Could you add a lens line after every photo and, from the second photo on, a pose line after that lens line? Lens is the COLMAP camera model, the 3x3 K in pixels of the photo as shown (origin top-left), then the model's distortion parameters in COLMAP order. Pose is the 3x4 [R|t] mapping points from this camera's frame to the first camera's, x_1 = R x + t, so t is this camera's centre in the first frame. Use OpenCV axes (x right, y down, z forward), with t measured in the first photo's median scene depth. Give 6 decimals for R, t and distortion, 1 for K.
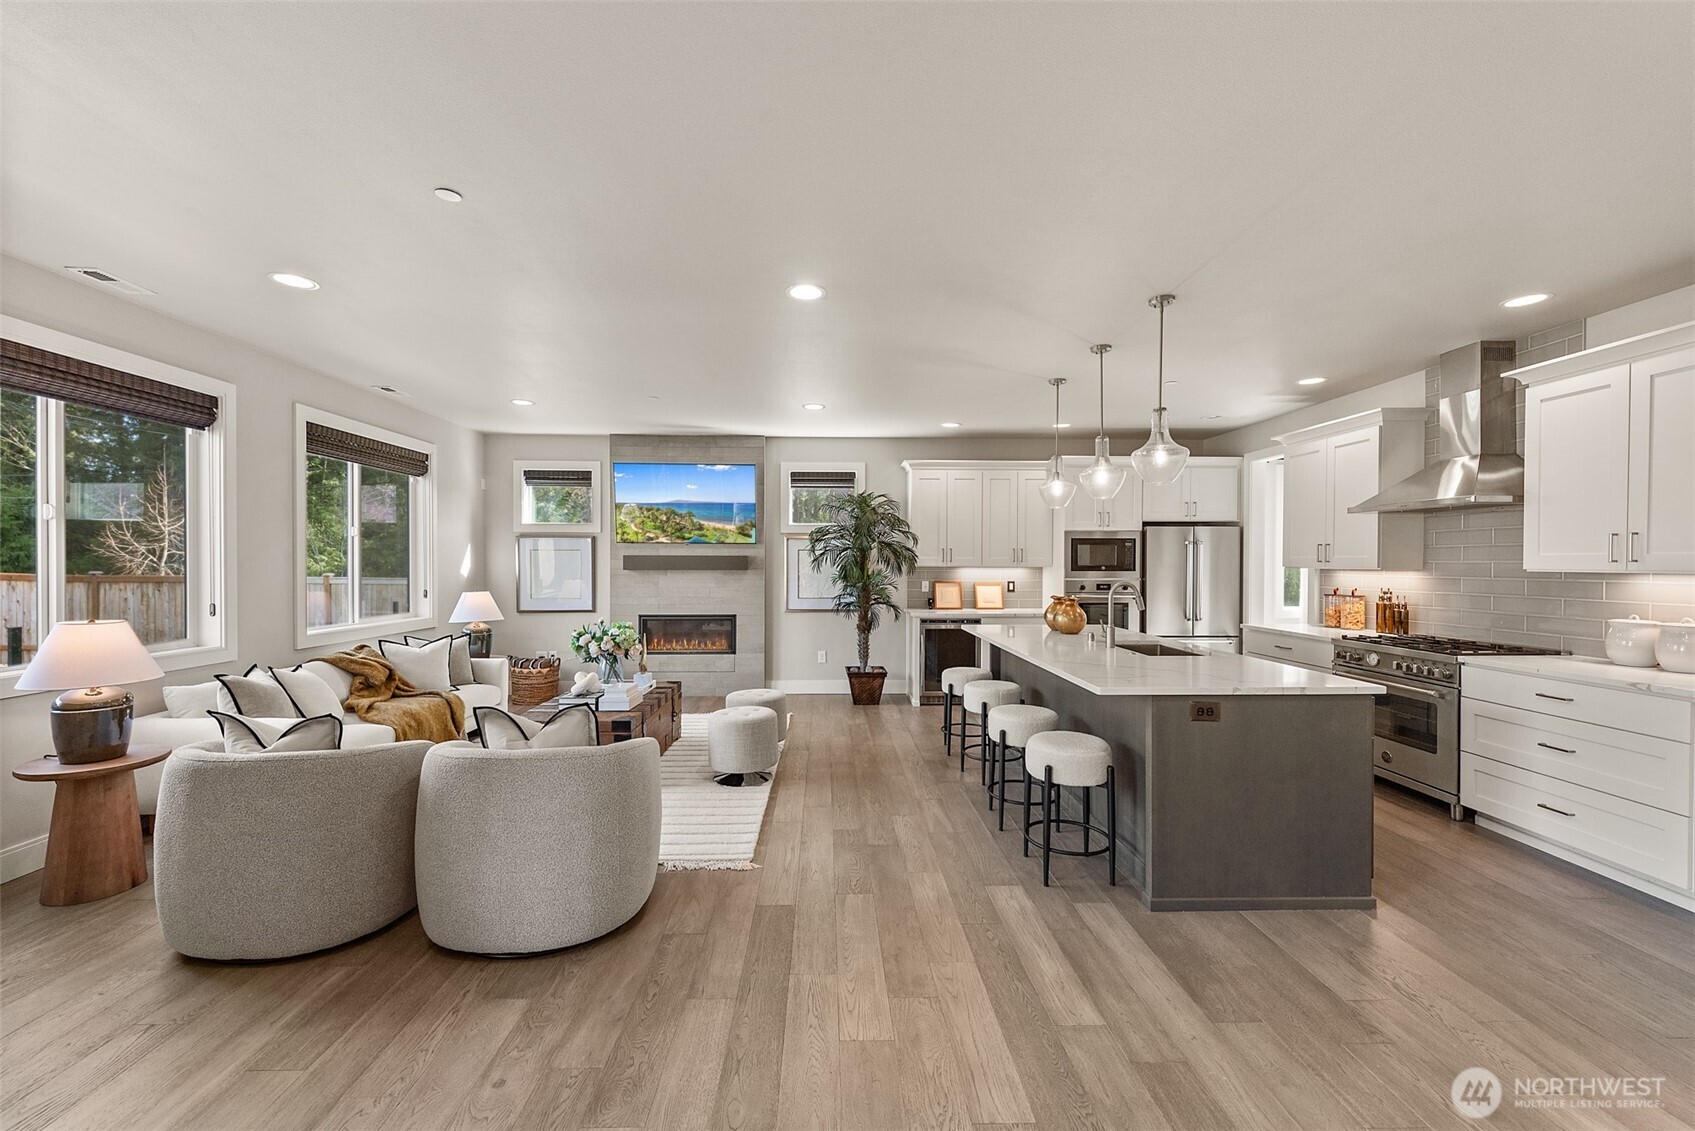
lens RADIAL K [[676.0, 0, 843.2], [0, 676.0, 564.7], [0, 0, 1]] dist [0.003239, -0.000143]
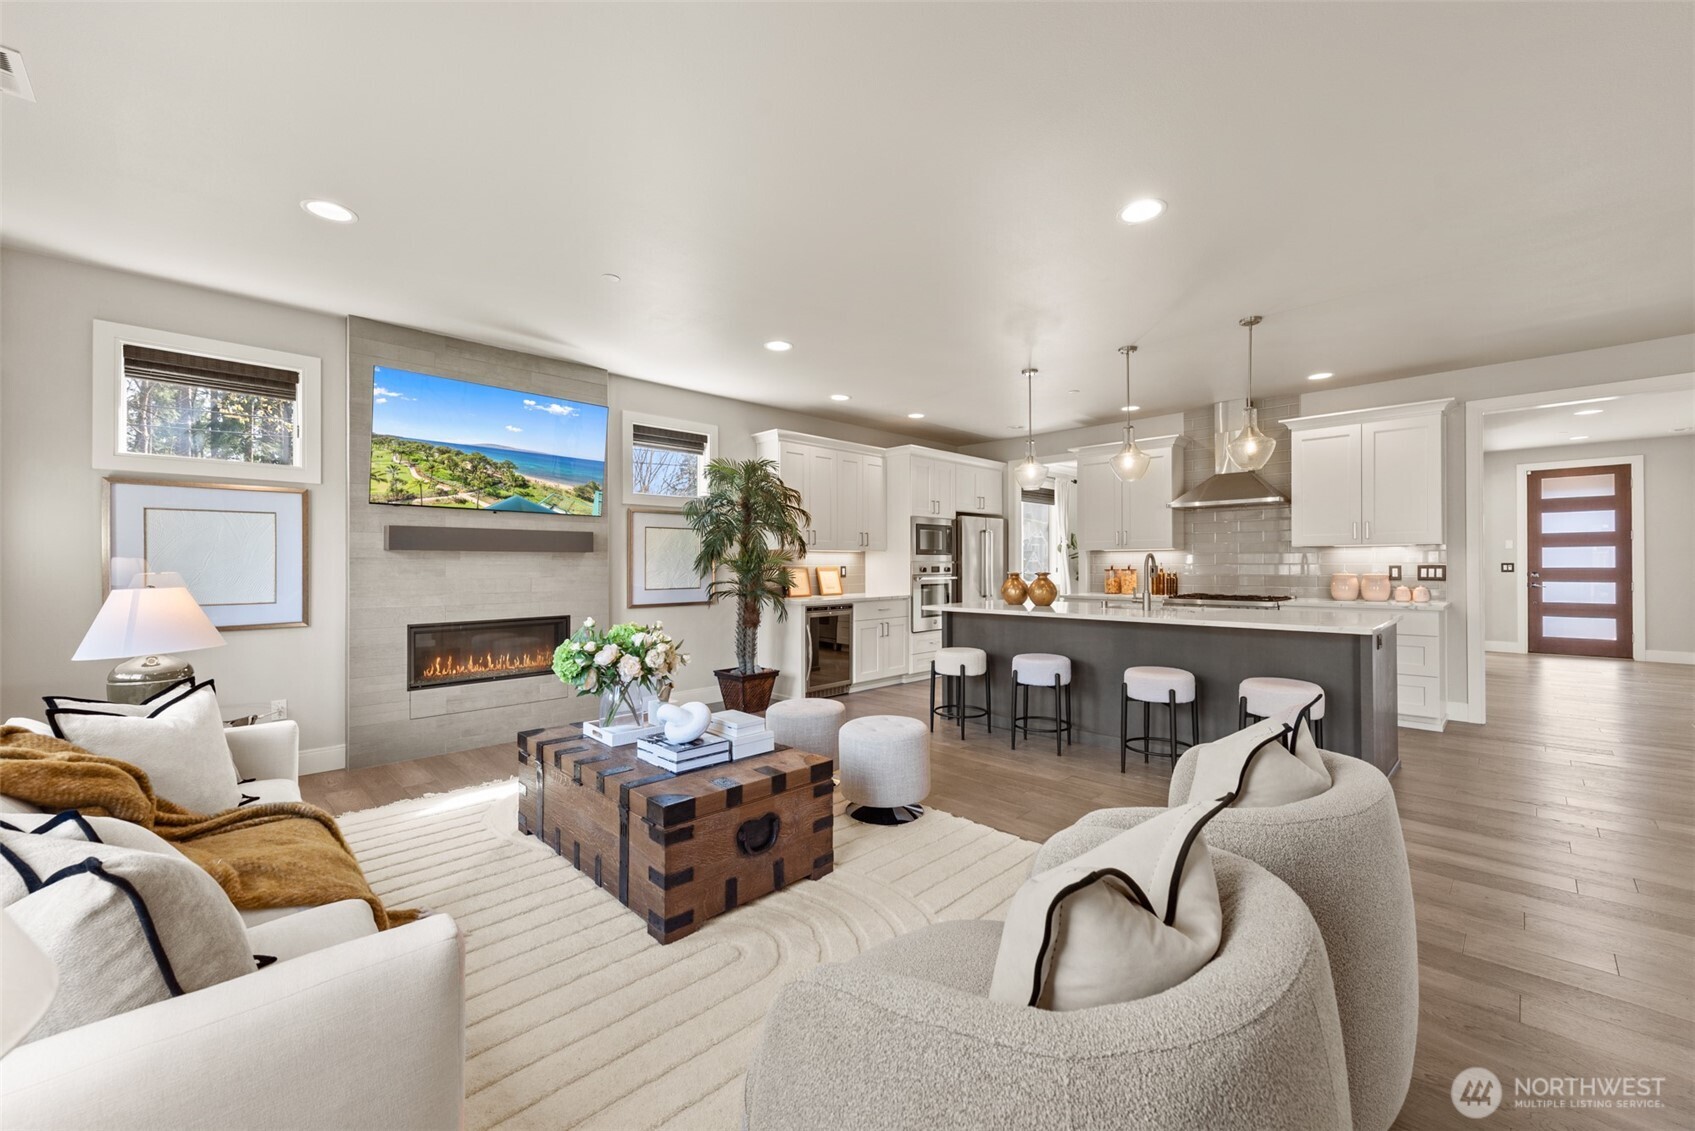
lens RADIAL K [[668.5, 0, 851.3], [0, 668.5, 559.9], [0, 0, 1]] dist [0.003341, -0.000006]
pose [[0.726327, 0.000096, 0.687349, -0.484452], [0.007301, 0.999943, -0.007854, 0.026929], [-0.687311, 0.010723, 0.726285, 0.331903]]
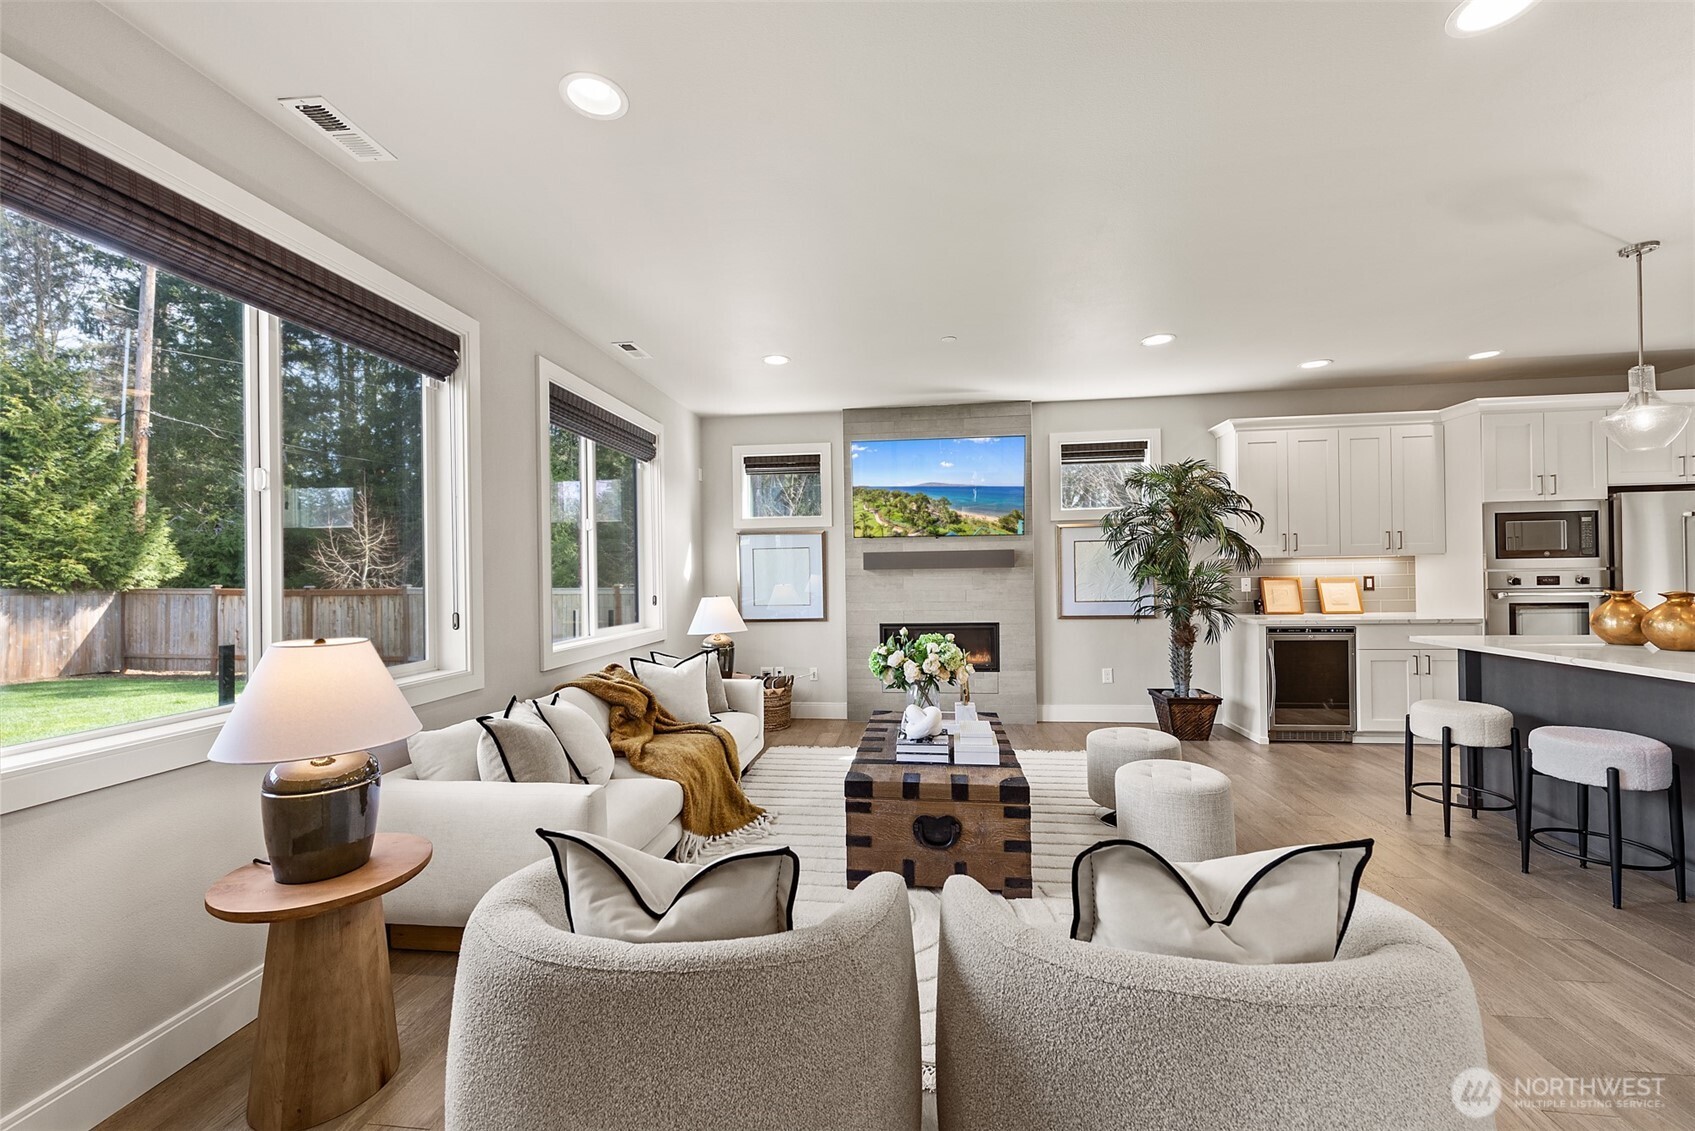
lens RADIAL K [[655.9, 0, 847.5], [0, 655.9, 565.5], [0, 0, 1]] dist [0.010873, -0.000349]
pose [[0.988872, -0.019373, -0.147503, -0.252530], [0.017548, 0.999753, -0.013666, 0.014833], [0.147731, 0.010926, 0.988967, 0.221142]]
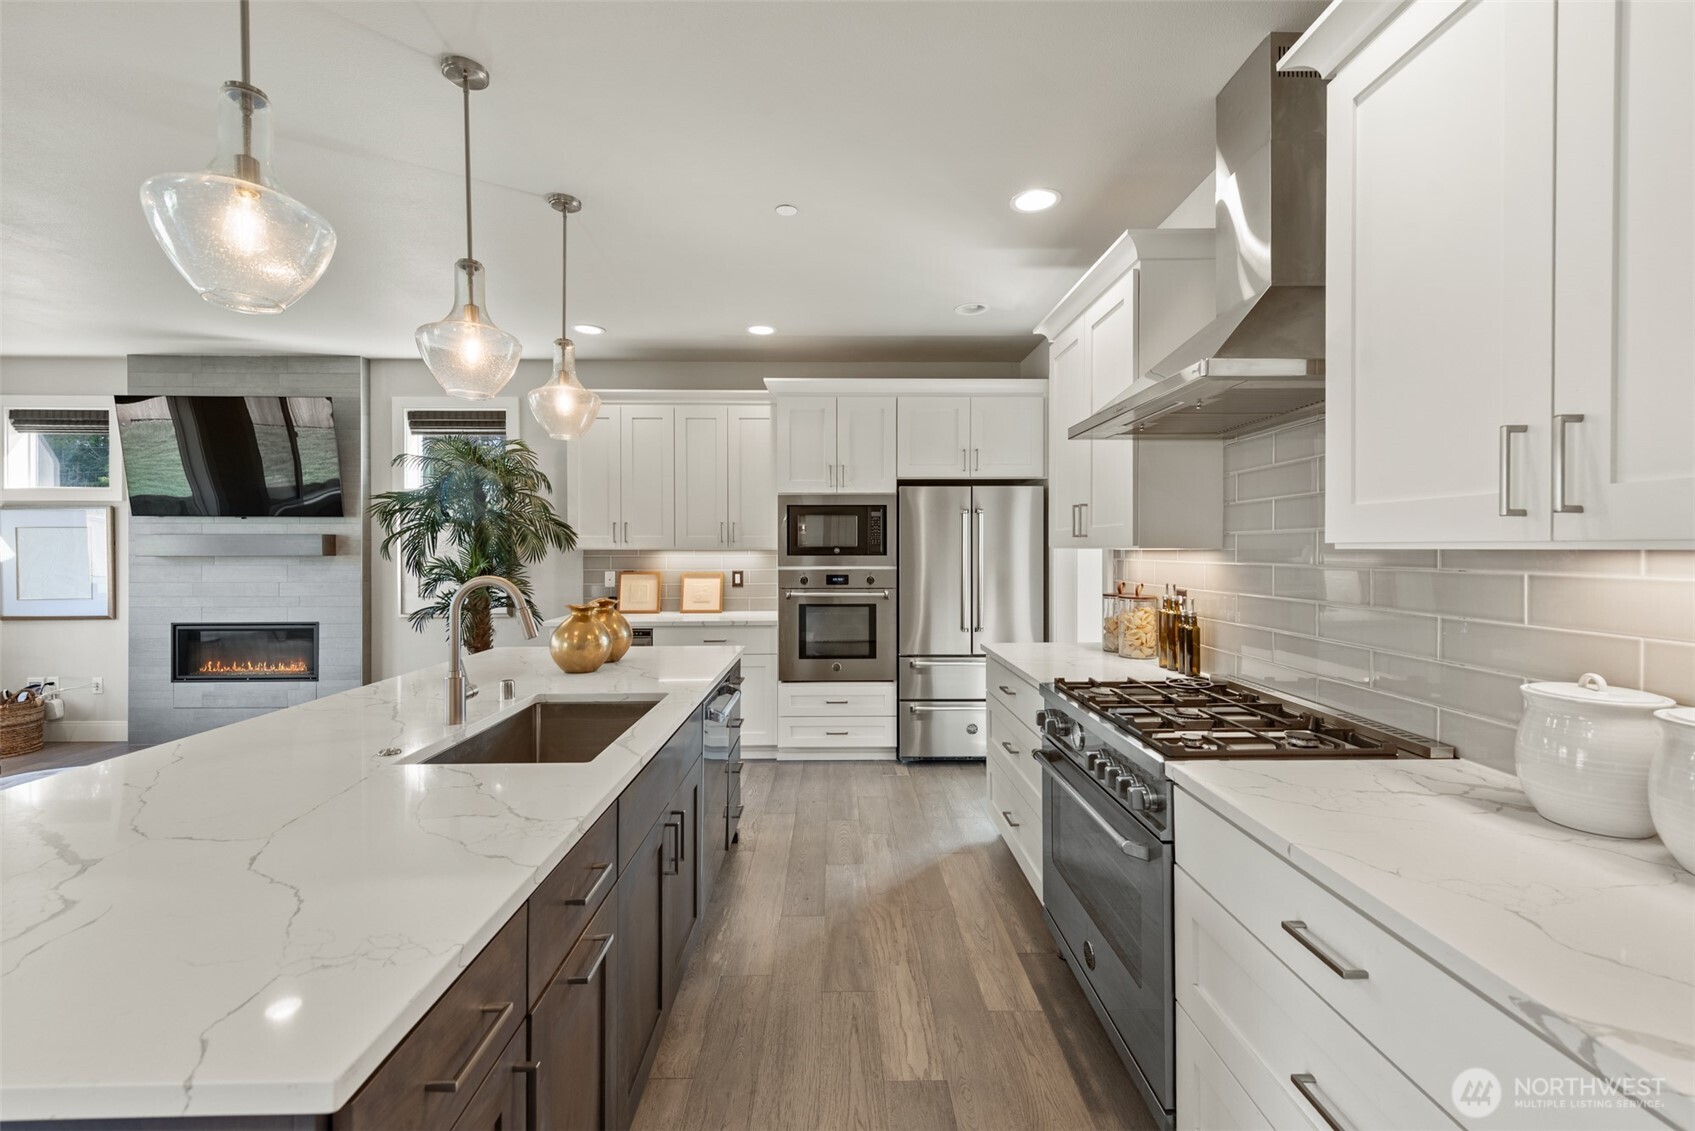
lens RADIAL K [[705.1, 0, 846.6], [0, 705.1, 548.5], [0, 0, 1]] dist [0.002107, 0.000084]
pose [[0.999953, -0.003424, -0.009060, 0.426385], [0.003387, 0.999986, -0.004165, 0.006190], [0.009074, 0.004134, 0.999950, 0.344064]]
